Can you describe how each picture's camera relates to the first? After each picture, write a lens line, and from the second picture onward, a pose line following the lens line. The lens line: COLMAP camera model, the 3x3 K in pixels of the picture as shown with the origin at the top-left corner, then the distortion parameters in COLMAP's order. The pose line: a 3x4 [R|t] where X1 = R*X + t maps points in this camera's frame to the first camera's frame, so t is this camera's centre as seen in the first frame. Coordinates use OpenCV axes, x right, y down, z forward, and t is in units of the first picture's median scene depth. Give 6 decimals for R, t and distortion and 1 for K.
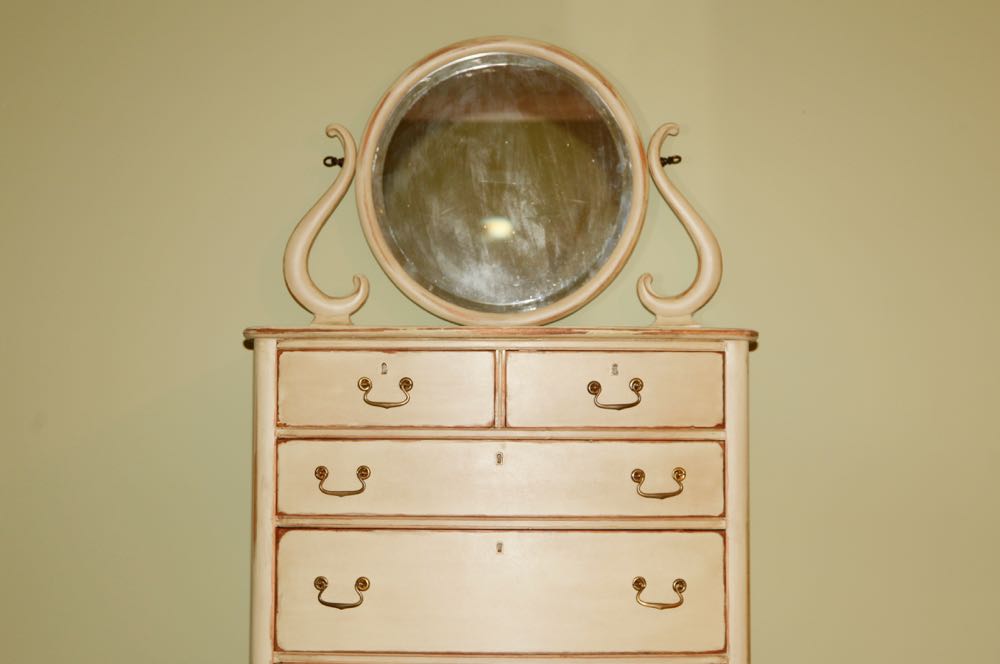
lens RADIAL K [[1939.6, 0, 504.4], [0, 1939.6, 332.6], [0, 0, 1]] dist [0.066574, 0.000000]
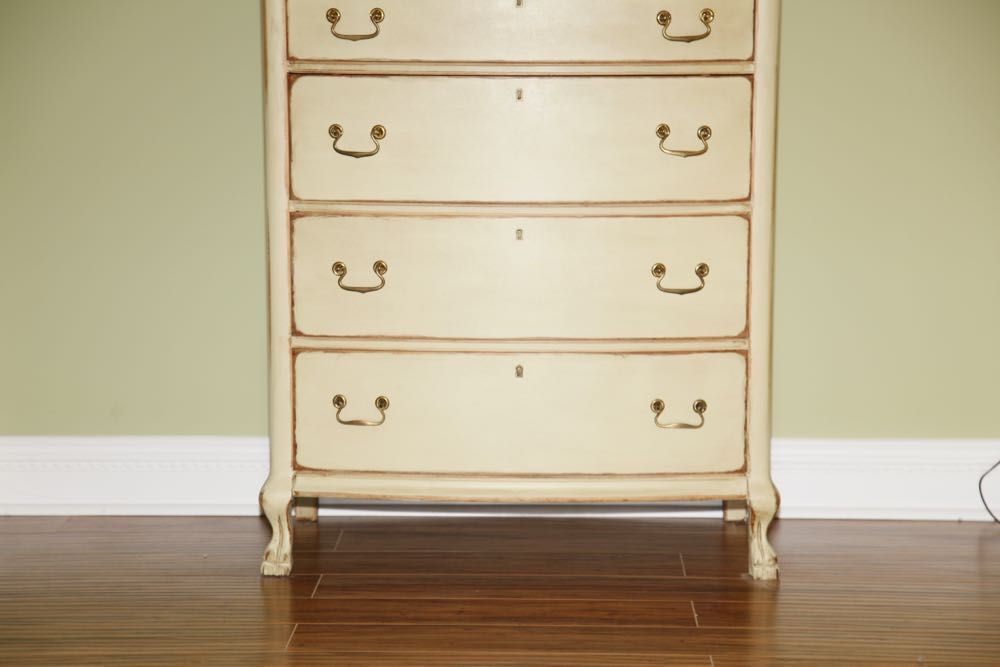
lens RADIAL K [[2402.4, 0, 500.2], [0, 2402.4, 337.6], [0, 0, 1]] dist [0.427434, 0.000000]
pose [[0.999509, 0.001214, -0.031315, 0.025981], [0.005391, 0.977691, 0.209981, -0.023455], [0.030871, -0.210047, 0.977204, -0.201553]]
